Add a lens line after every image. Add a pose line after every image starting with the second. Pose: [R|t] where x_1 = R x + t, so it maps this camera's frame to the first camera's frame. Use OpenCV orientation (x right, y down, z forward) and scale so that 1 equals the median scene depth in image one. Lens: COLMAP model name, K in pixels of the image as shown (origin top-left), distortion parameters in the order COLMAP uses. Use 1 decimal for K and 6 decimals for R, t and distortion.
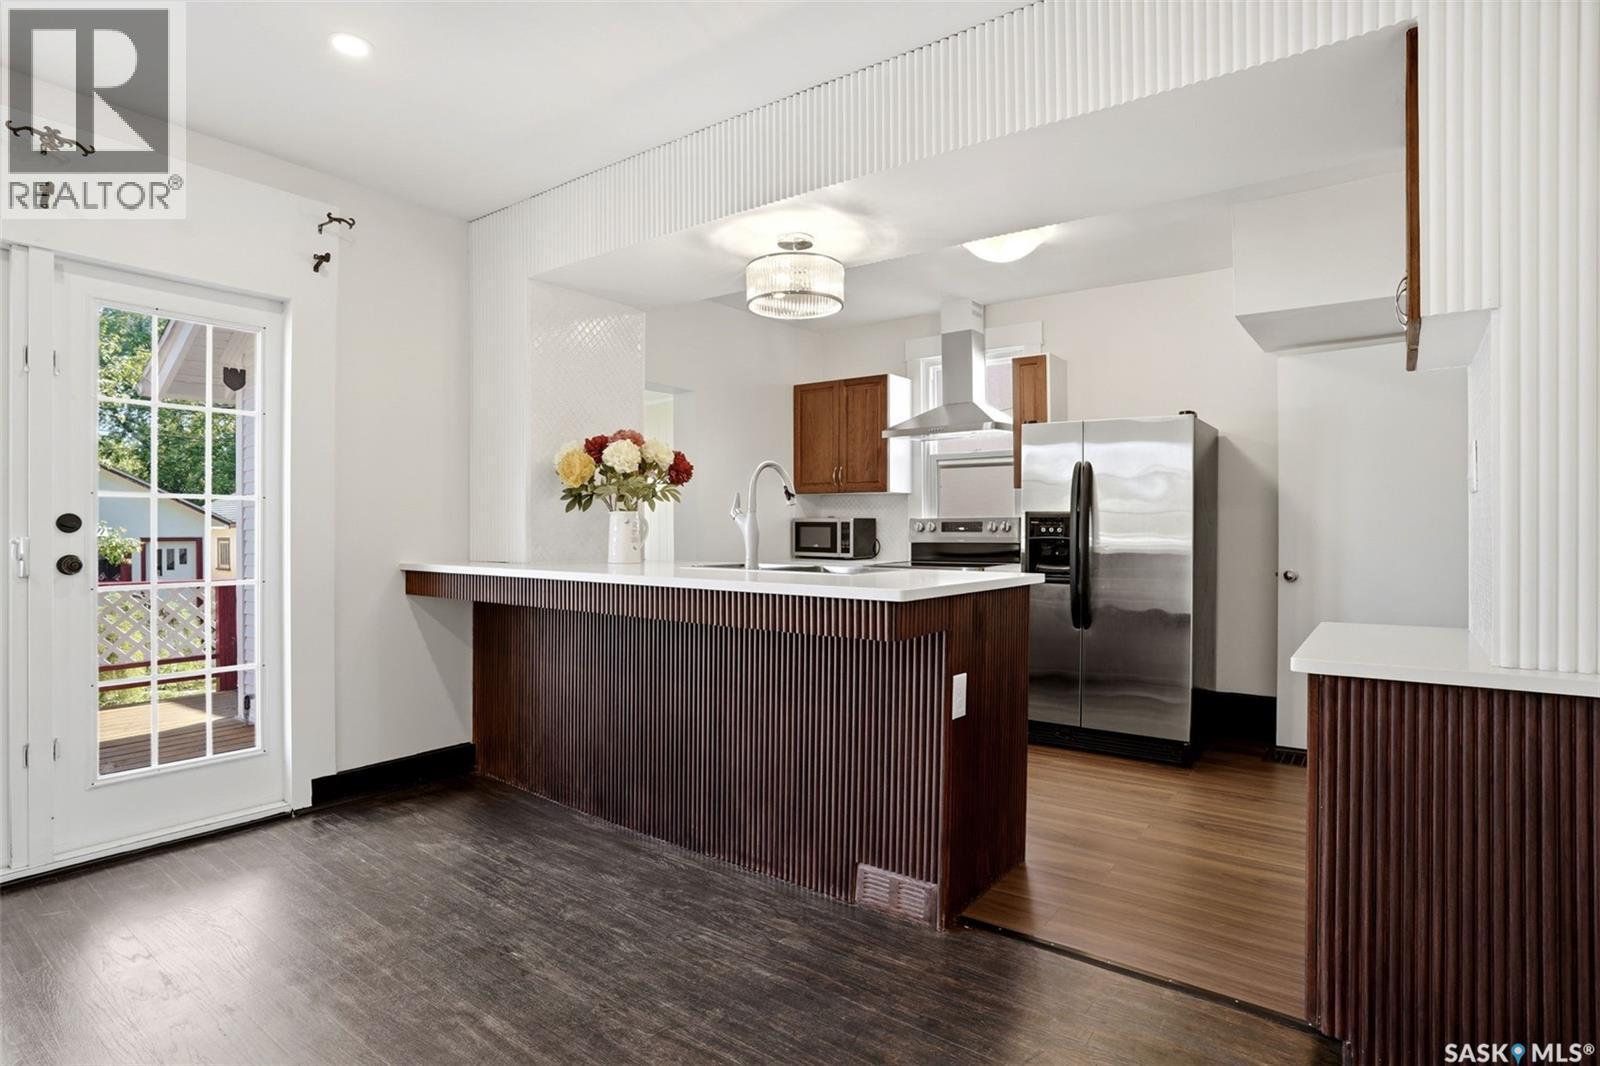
lens RADIAL K [[820.2, 0, 811.0], [0, 820.2, 535.6], [0, 0, 1]] dist [-0.052700, 0.008490]
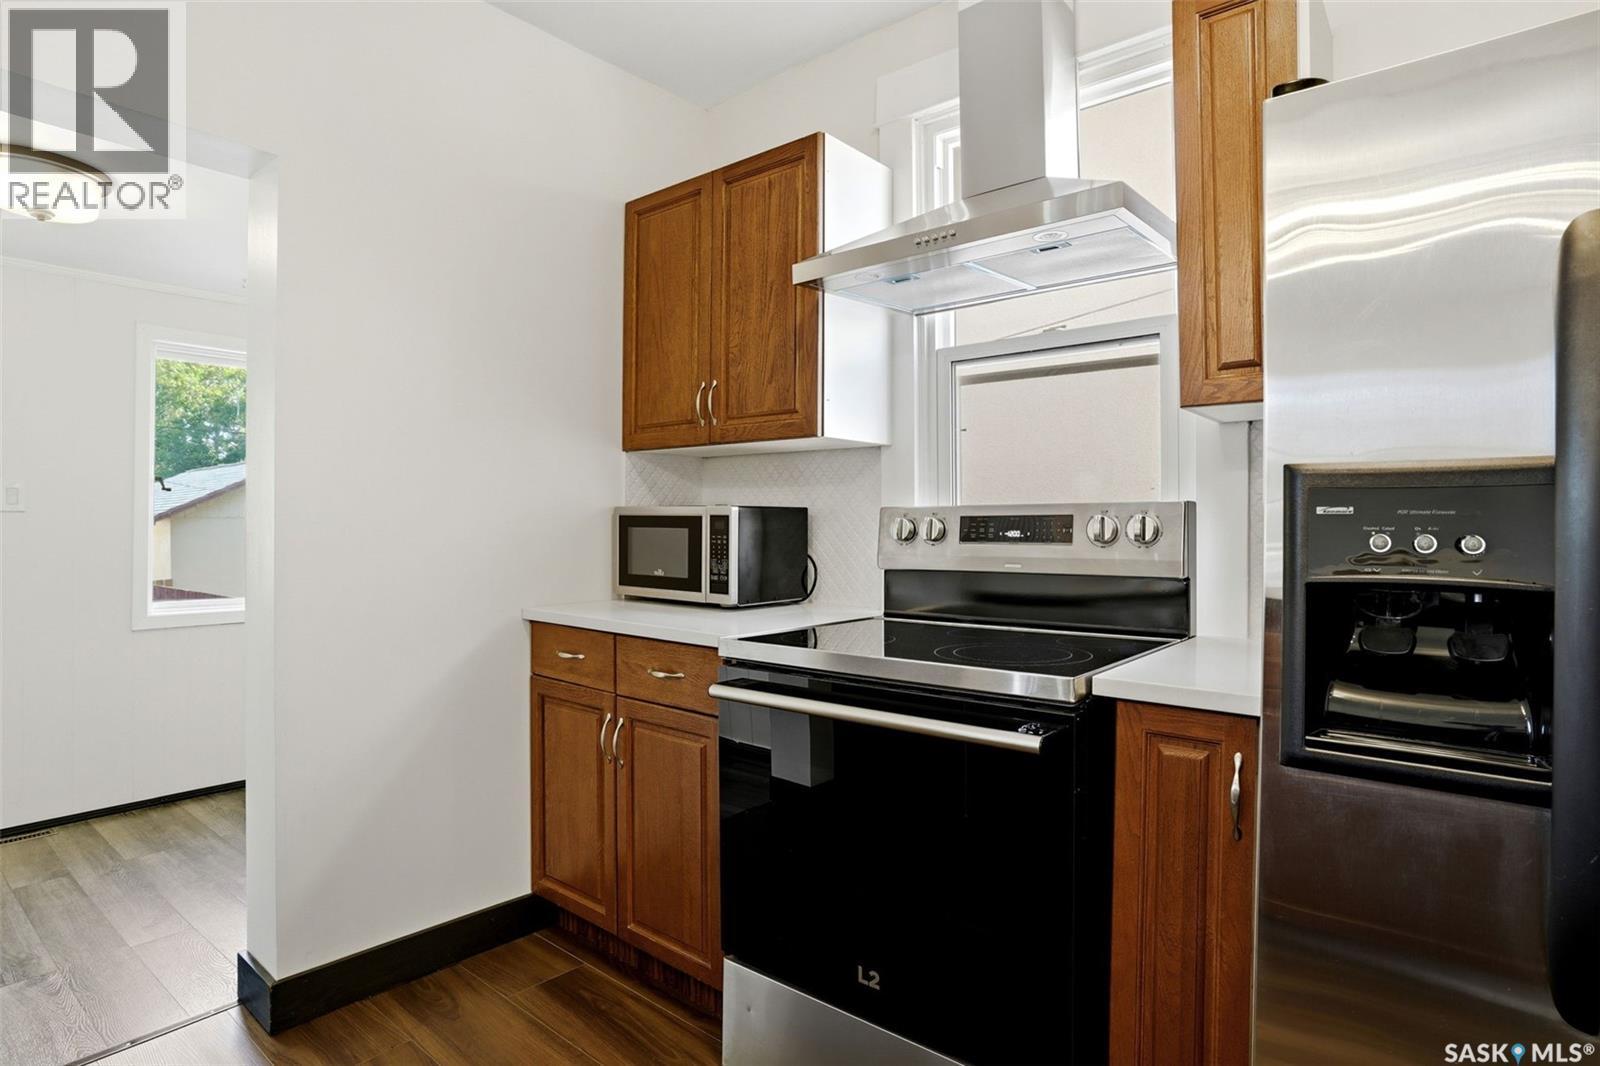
lens RADIAL K [[855.2, 0, 808.0], [0, 855.2, 530.0], [0, 0, 1]] dist [-0.018354, 0.005239]
pose [[0.998112, 0.004719, -0.061236, 0.172645], [-0.005195, 0.999957, -0.007629, -0.010104], [0.061197, 0.007933, 0.998094, 0.915530]]
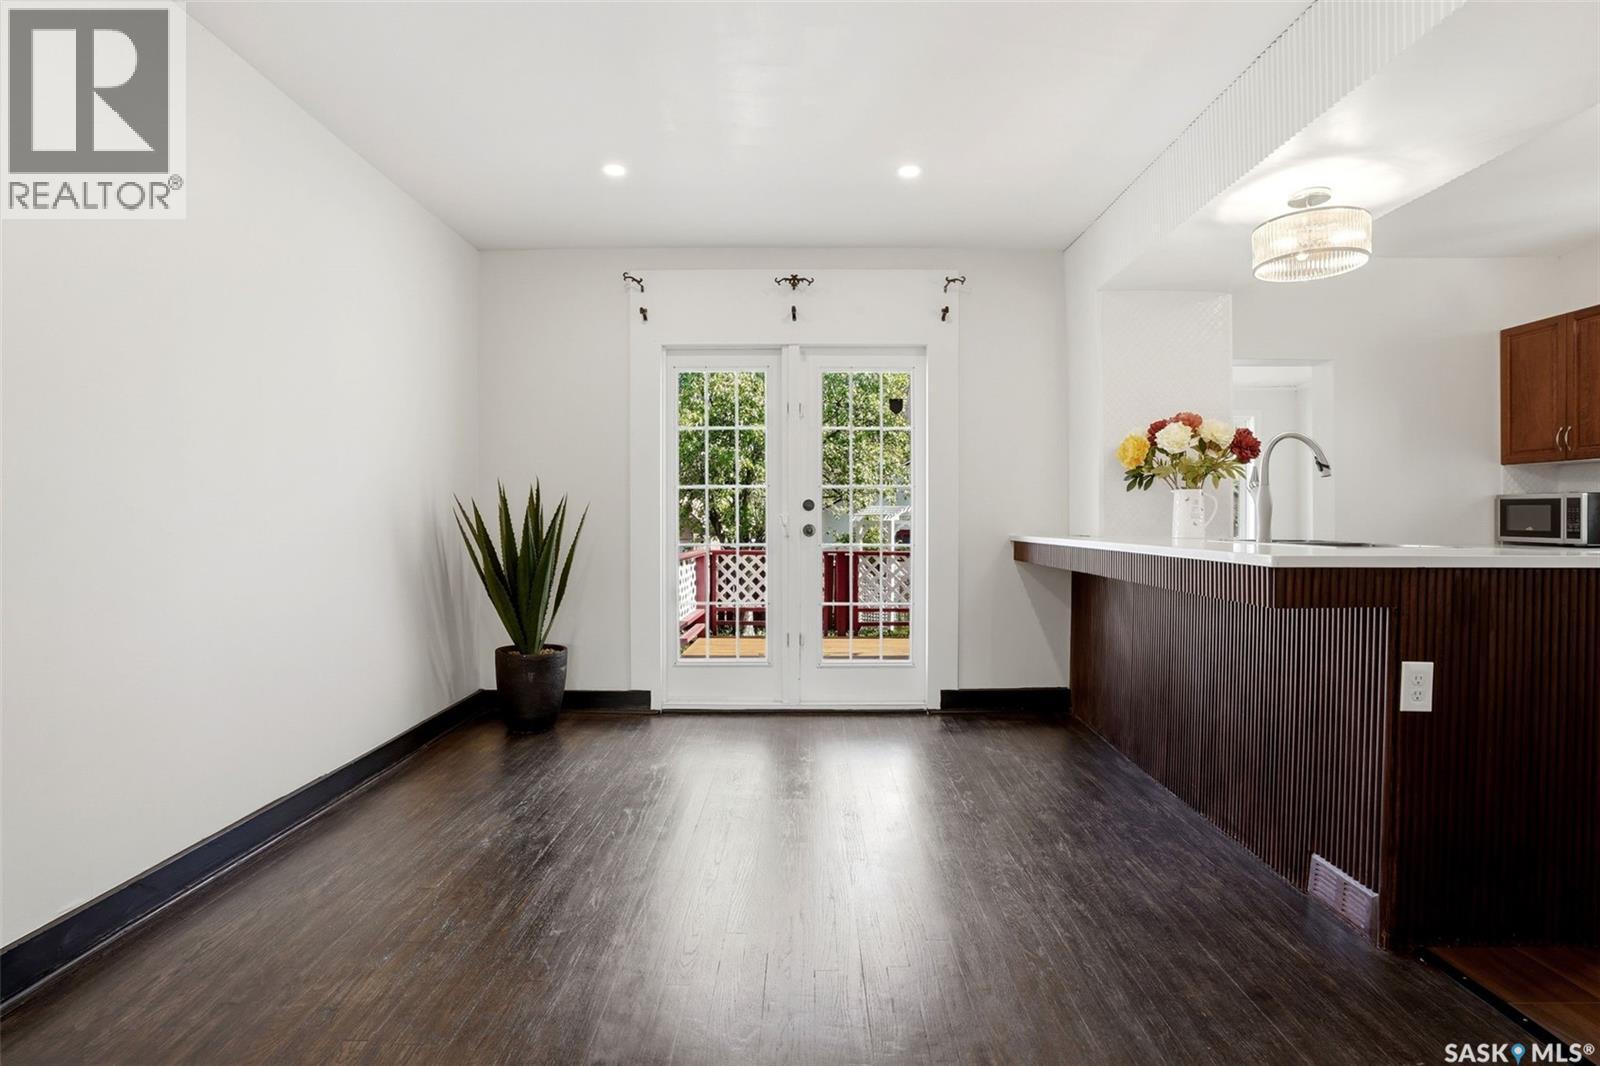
lens RADIAL K [[791.6, 0, 799.8], [0, 791.6, 523.3], [0, 0, 1]] dist [-0.027762, 0.006970]
pose [[0.604675, 0.004433, -0.796460, 0.282751], [-0.005088, 0.999986, 0.001703, 0.015109], [0.796456, 0.003023, 0.604689, -0.015511]]
